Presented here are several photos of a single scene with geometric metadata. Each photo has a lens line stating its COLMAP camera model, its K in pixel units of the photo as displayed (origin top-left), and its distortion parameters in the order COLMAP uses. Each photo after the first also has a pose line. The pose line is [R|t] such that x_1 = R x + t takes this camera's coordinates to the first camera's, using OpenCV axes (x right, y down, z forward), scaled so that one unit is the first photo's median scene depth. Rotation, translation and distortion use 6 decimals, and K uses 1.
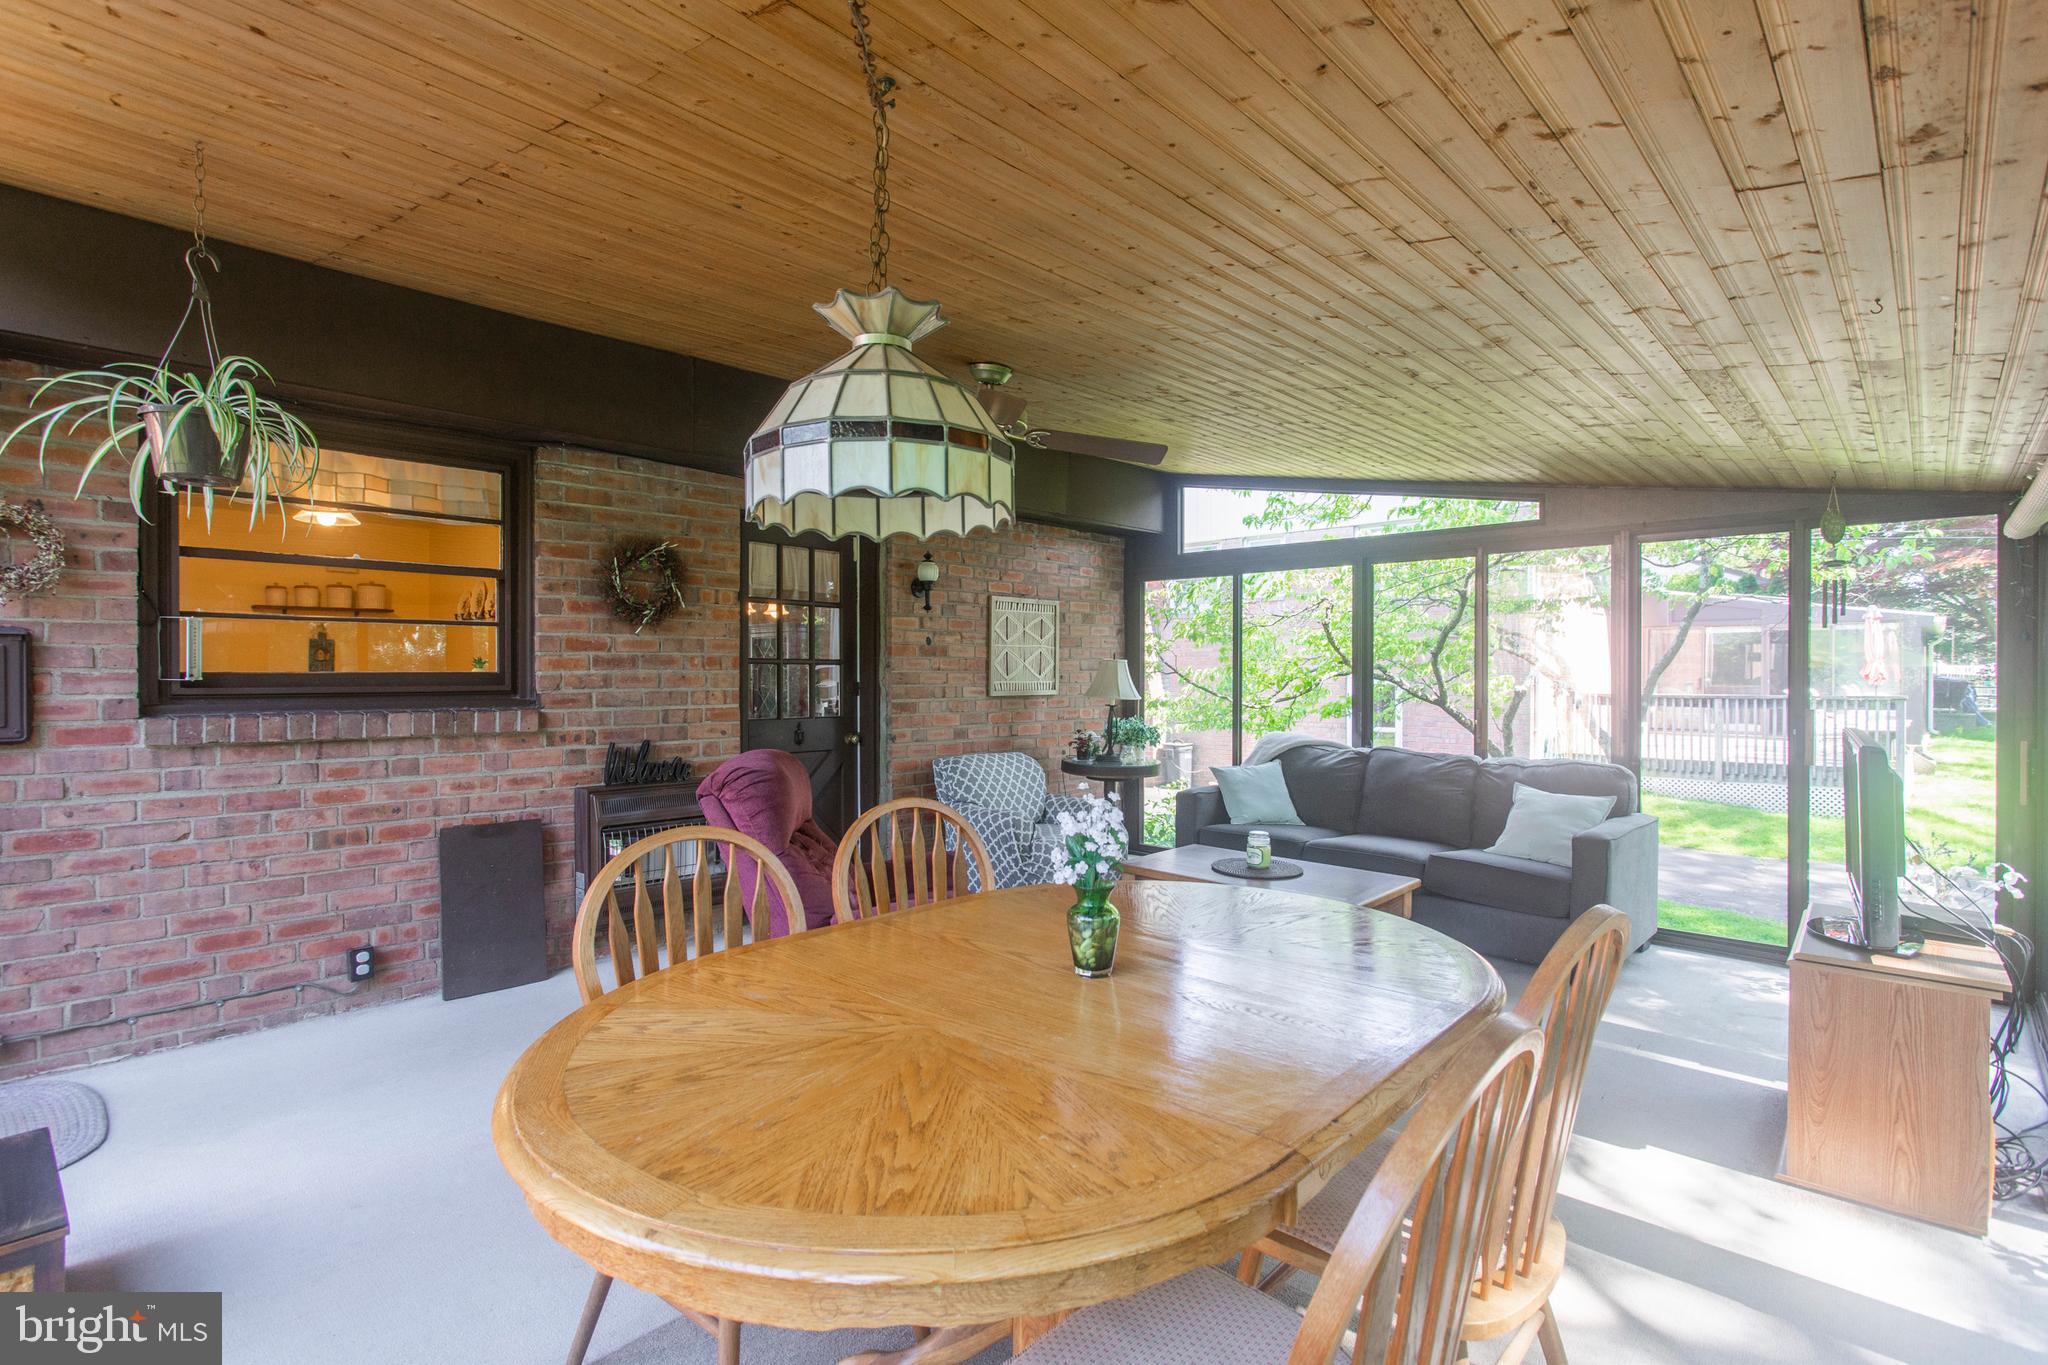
lens RADIAL K [[962.7, 0, 1023.6], [0, 962.7, 676.6], [0, 0, 1]] dist [-0.005948, 0.002485]
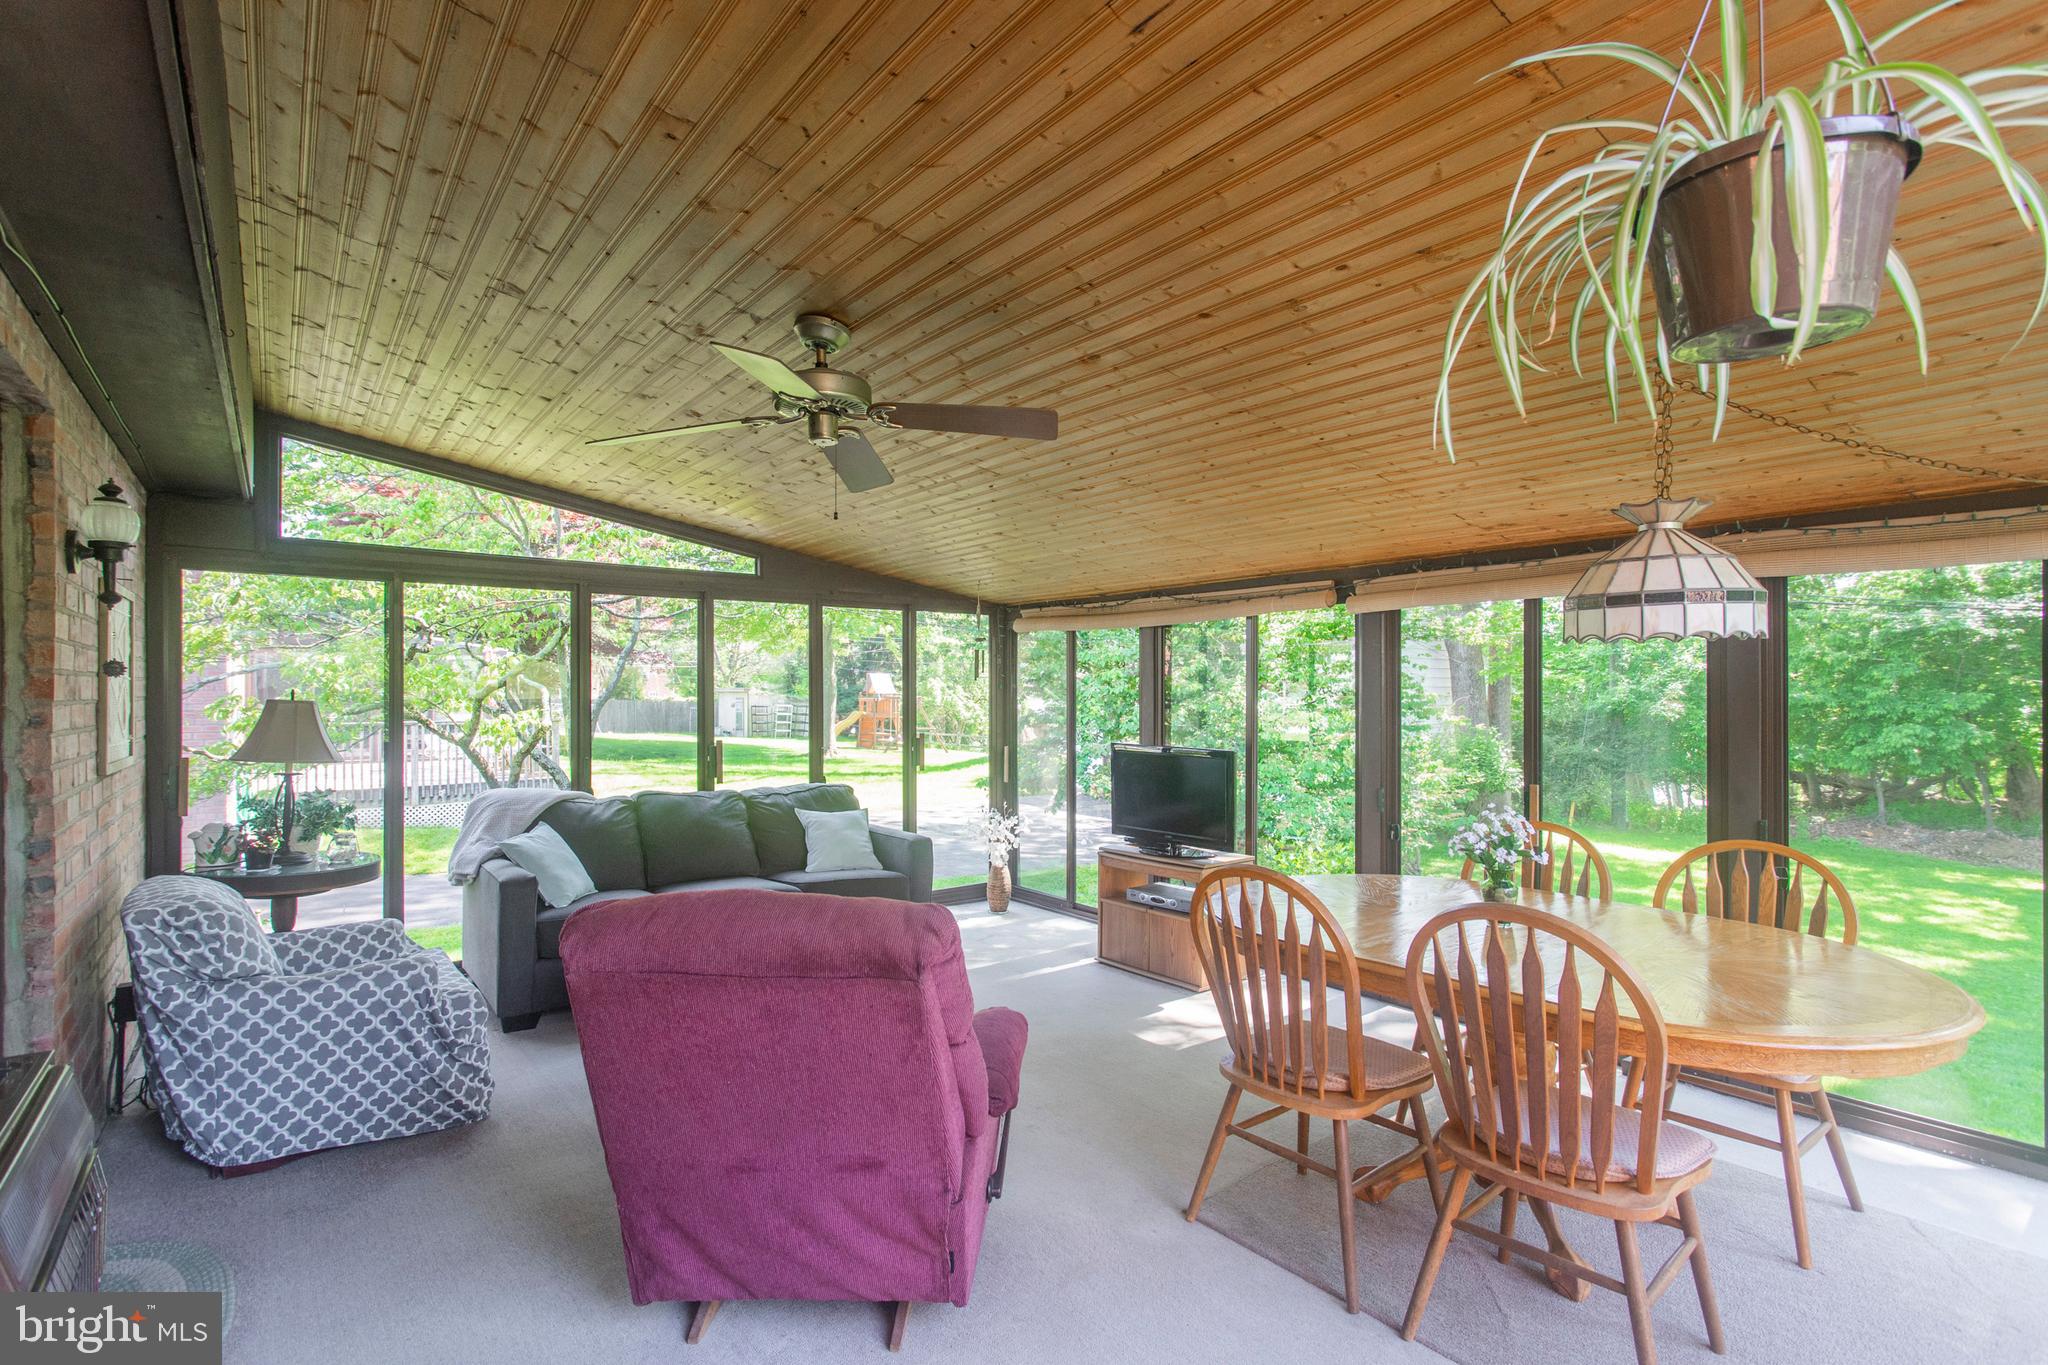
lens RADIAL K [[962.7, 0, 1014.4], [0, 962.7, 687.7], [0, 0, 1]] dist [-0.005948, 0.002485]
pose [[0.156760, 0.004016, 0.987628, -0.467877], [0.006682, 0.999965, -0.005127, -0.020235], [-0.987614, 0.007403, 0.156728, 0.462499]]
